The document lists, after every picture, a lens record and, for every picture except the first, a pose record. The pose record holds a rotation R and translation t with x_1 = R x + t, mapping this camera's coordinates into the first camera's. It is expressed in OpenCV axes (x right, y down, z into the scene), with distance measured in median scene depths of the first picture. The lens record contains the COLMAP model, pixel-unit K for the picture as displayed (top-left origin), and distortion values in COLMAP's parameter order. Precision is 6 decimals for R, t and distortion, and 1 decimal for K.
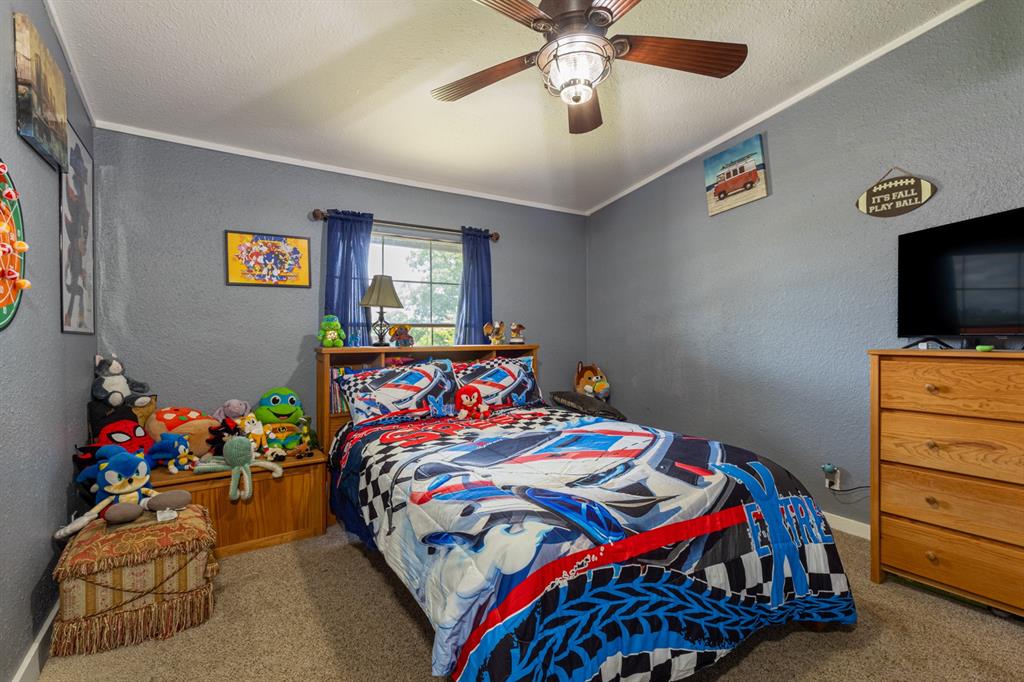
lens RADIAL K [[470.9, 0, 507.3], [0, 470.9, 338.8], [0, 0, 1]] dist [-0.001863, 0.001260]
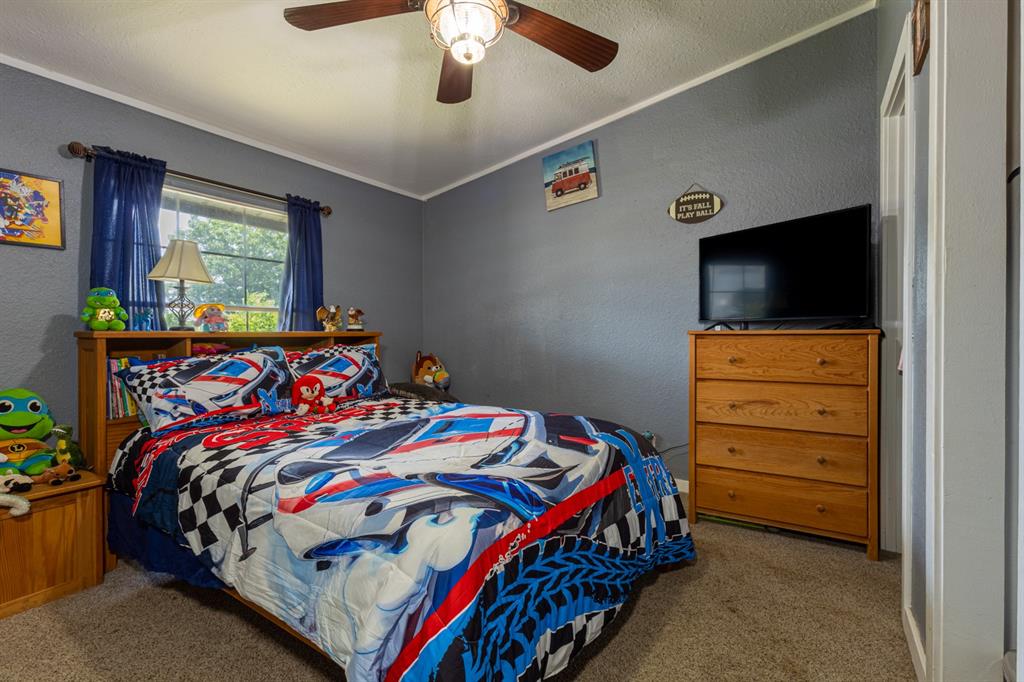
lens RADIAL K [[470.9, 0, 512.0], [0, 470.9, 339.3], [0, 0, 1]] dist [-0.001863, 0.001260]
pose [[0.912975, -0.002941, 0.408005, -0.128324], [0.000981, 0.999987, 0.005012, 0.039233], [-0.408015, -0.004175, 0.912966, 0.088865]]
